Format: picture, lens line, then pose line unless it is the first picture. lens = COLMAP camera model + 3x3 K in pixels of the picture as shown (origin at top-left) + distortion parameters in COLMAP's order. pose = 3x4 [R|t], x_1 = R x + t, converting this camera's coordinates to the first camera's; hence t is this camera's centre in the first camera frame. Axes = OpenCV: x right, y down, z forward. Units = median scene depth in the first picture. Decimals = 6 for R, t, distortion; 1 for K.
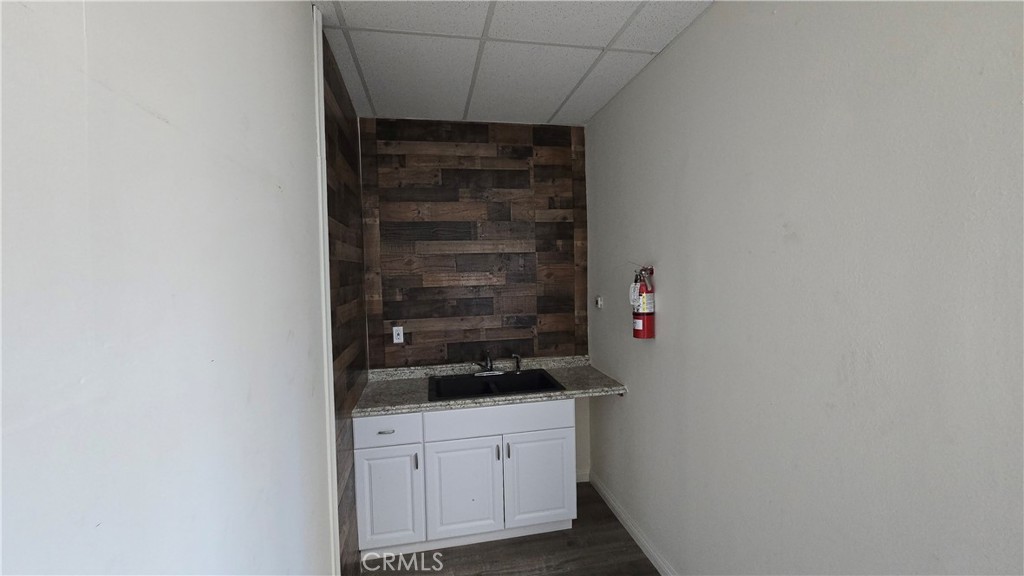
lens RADIAL K [[417.9, 0, 509.8], [0, 417.9, 283.2], [0, 0, 1]] dist [-0.006227, 0.001111]
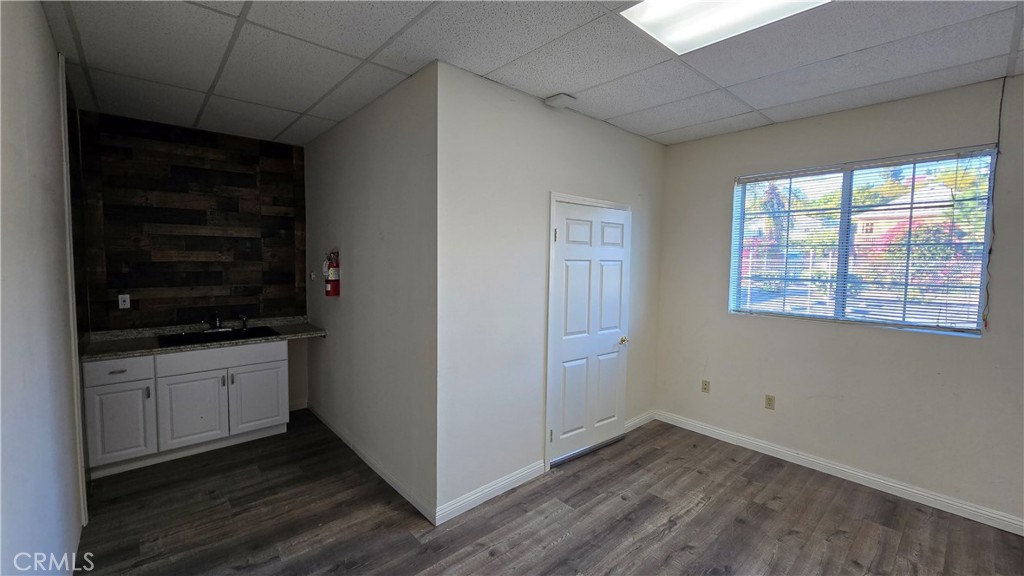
lens RADIAL K [[417.9, 0, 509.8], [0, 417.9, 283.2], [0, 0, 1]] dist [-0.006227, 0.001111]
pose [[0.860444, 0.003384, 0.509533, 0.069166], [-0.017521, 0.999583, 0.022950, 0.025868], [-0.509243, -0.028674, 0.860145, -0.552772]]
